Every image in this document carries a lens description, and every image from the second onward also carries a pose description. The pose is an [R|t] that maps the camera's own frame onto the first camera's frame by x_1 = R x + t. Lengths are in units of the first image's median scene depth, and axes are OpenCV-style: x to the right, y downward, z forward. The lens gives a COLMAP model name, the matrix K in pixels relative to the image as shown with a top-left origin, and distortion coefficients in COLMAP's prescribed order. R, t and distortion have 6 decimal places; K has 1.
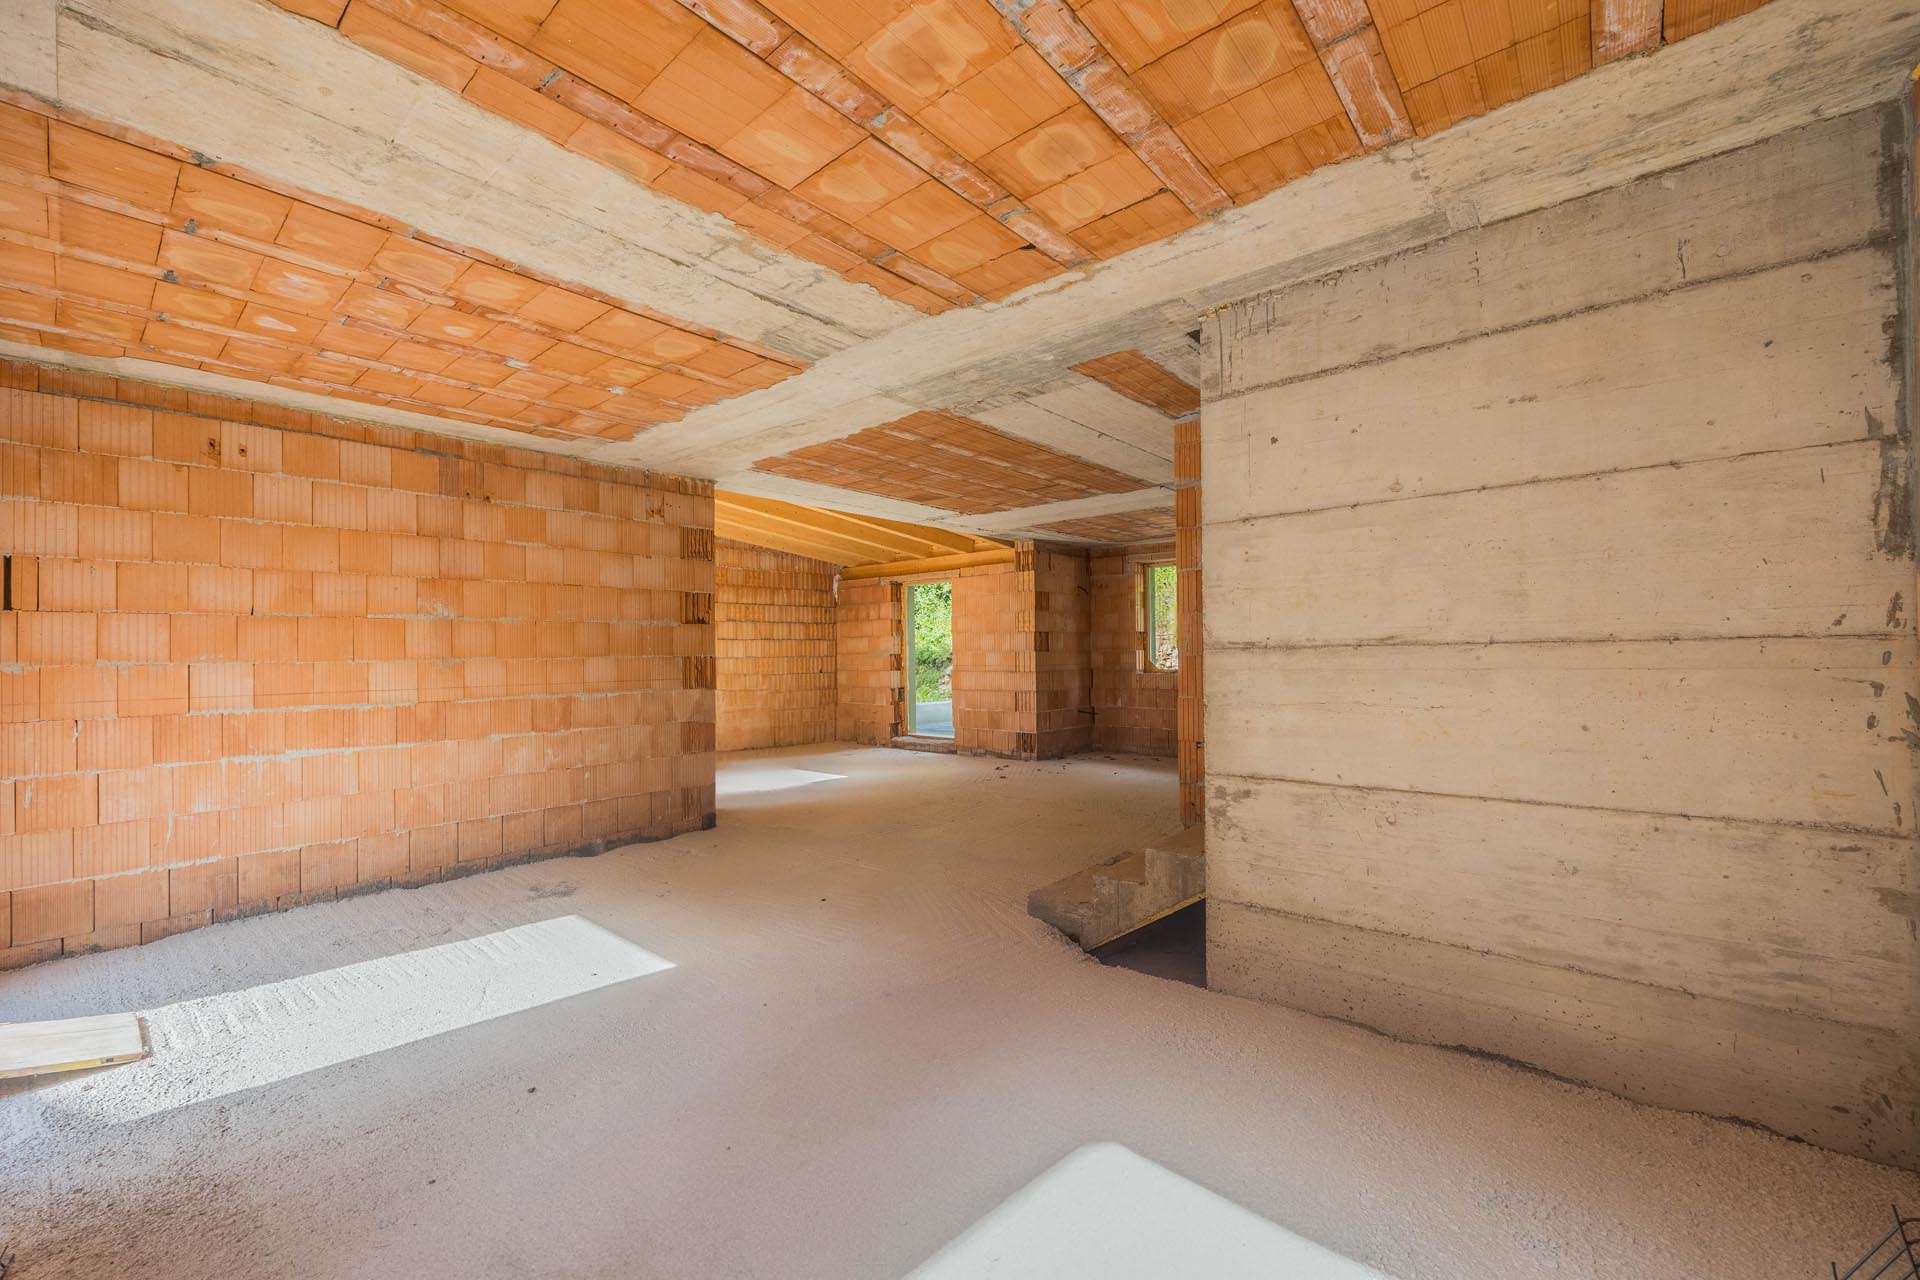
lens RADIAL K [[763.9, 0, 960.4], [0, 763.9, 642.9], [0, 0, 1]] dist [-0.006061, -0.000063]
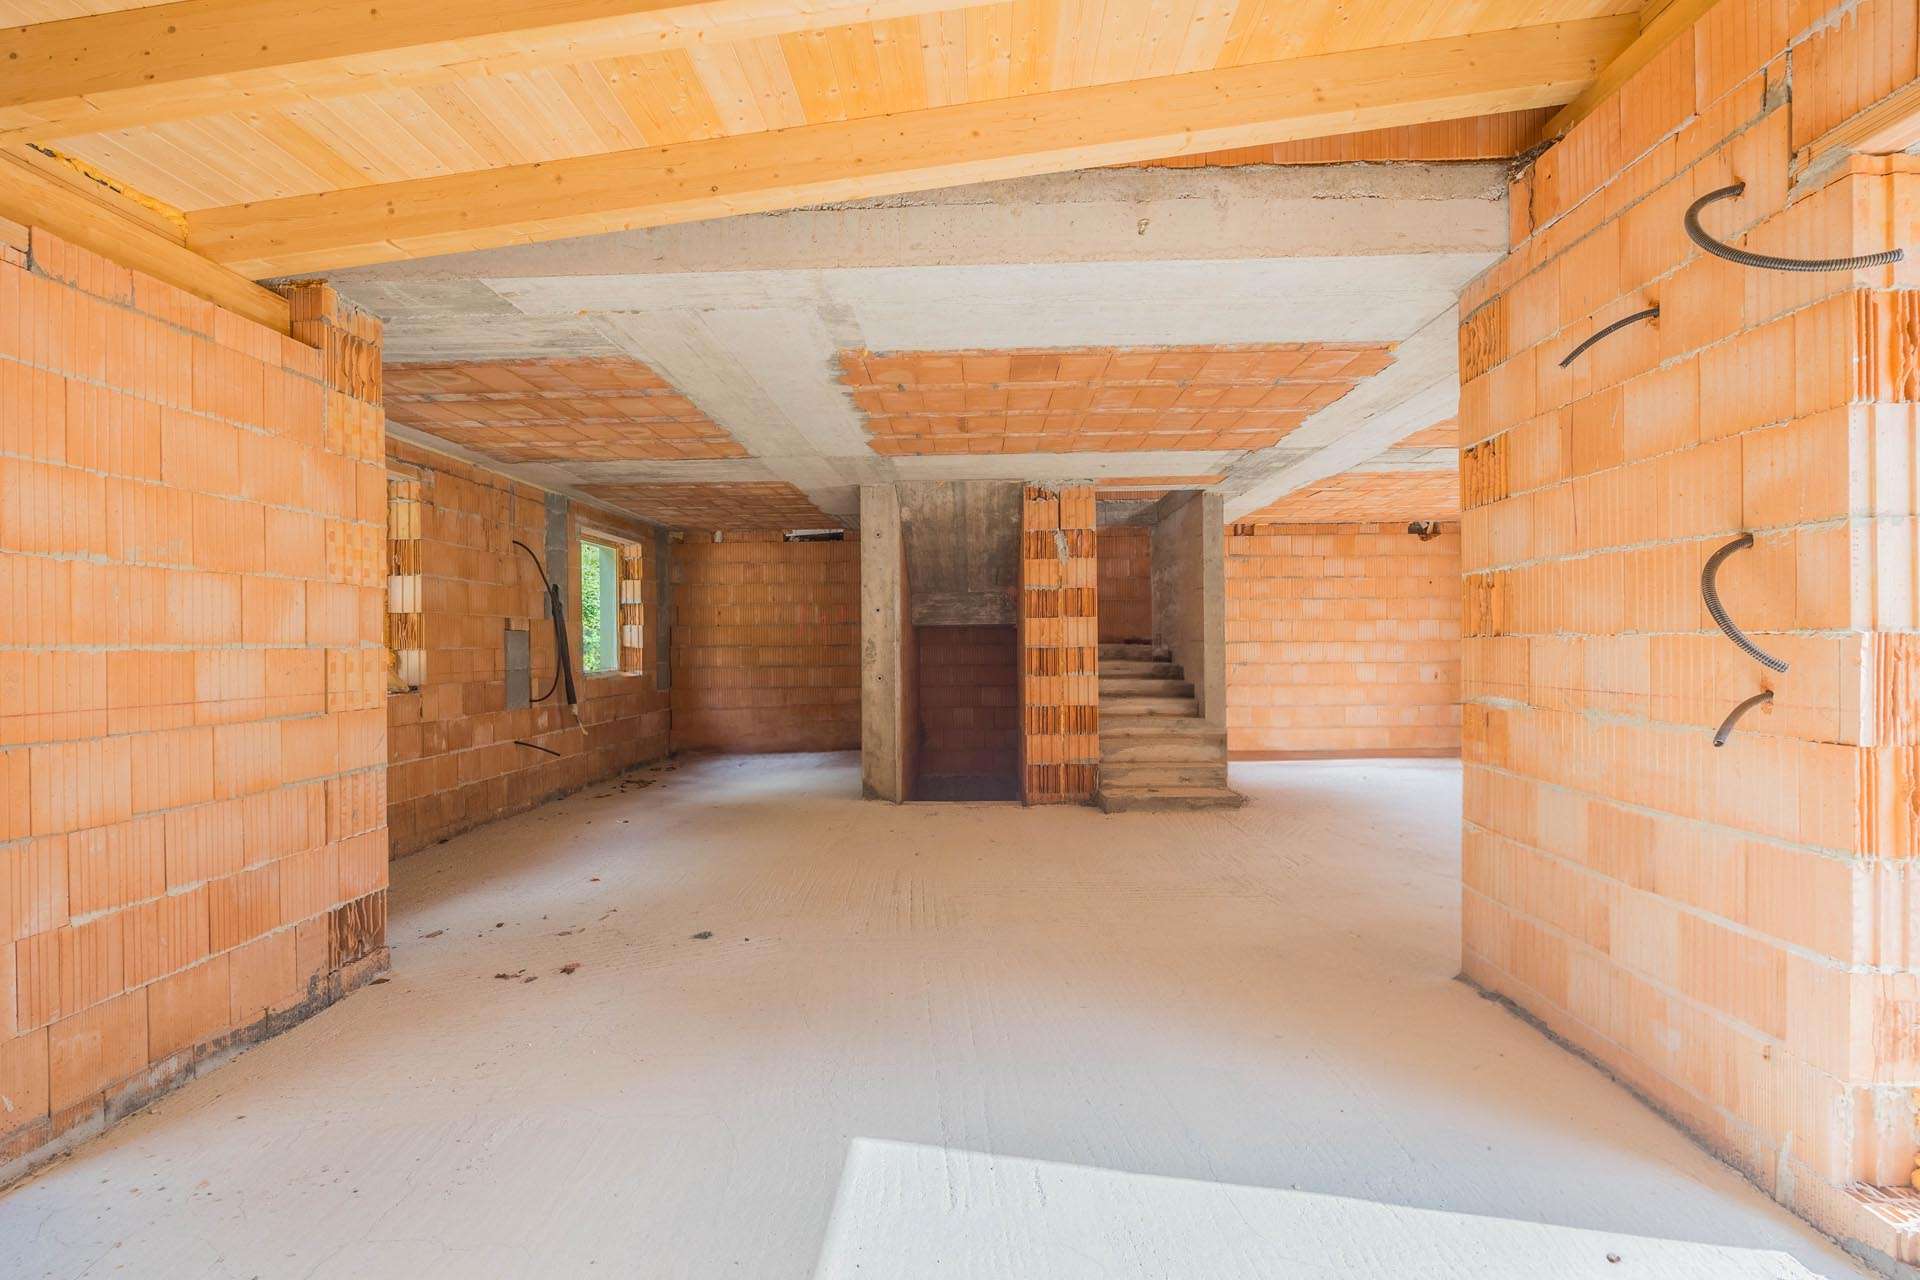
lens RADIAL K [[763.9, 0, 954.1], [0, 763.9, 644.2], [0, 0, 1]] dist [-0.006061, -0.000063]
pose [[-0.616273, 0.018478, 0.787316, -1.009542], [0.007000, 0.999814, -0.017987, 0.055226], [-0.787502, -0.005574, -0.616287, 3.130661]]
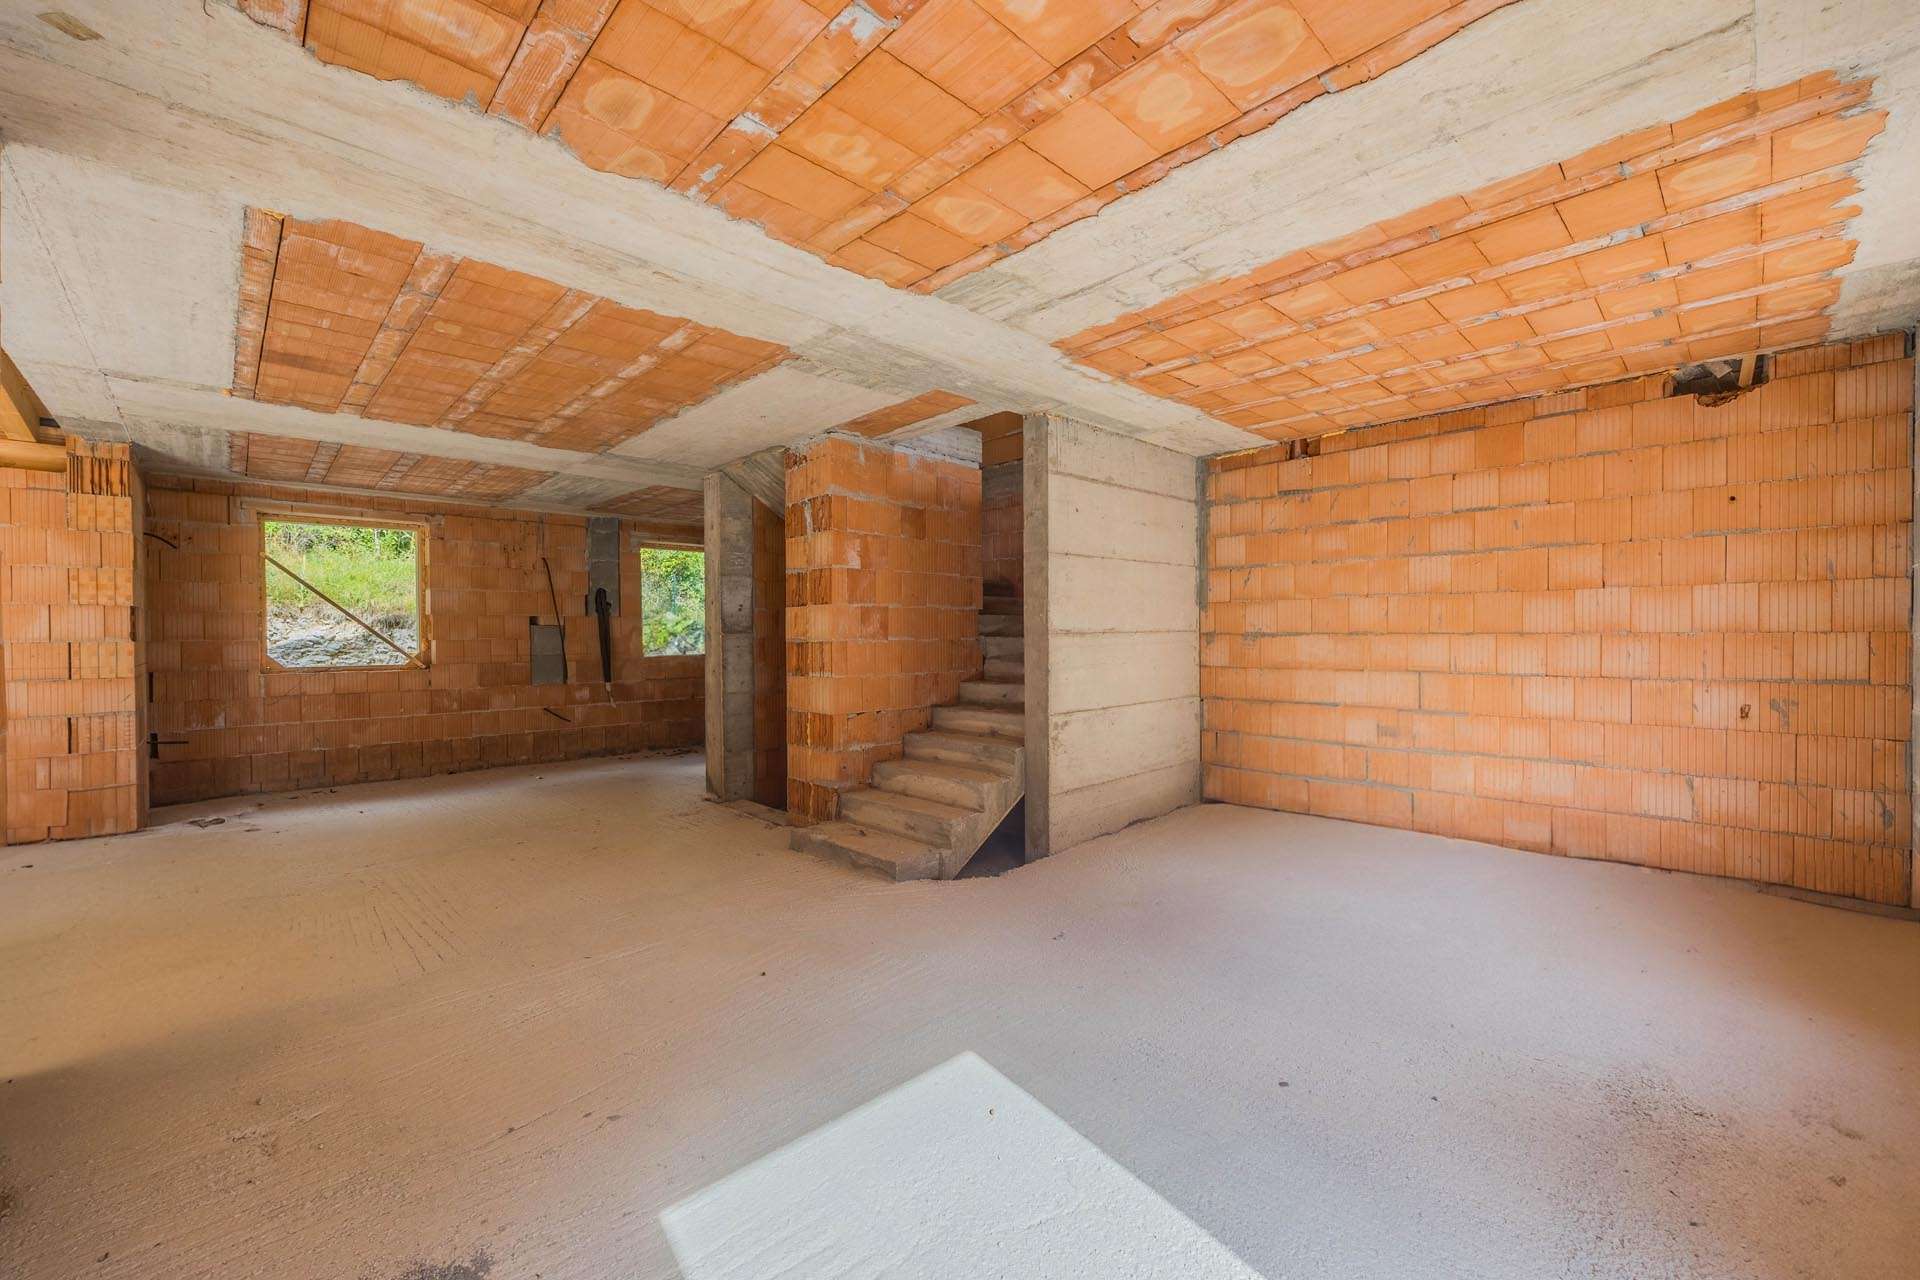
lens RADIAL K [[763.9, 0, 956.1], [0, 763.9, 645.3], [0, 0, 1]] dist [-0.006061, -0.000063]
pose [[0.101809, -0.002142, 0.994802, -1.238073], [-0.006099, 0.999978, 0.002777, 0.028153], [-0.994785, -0.006350, 0.101793, 1.045342]]
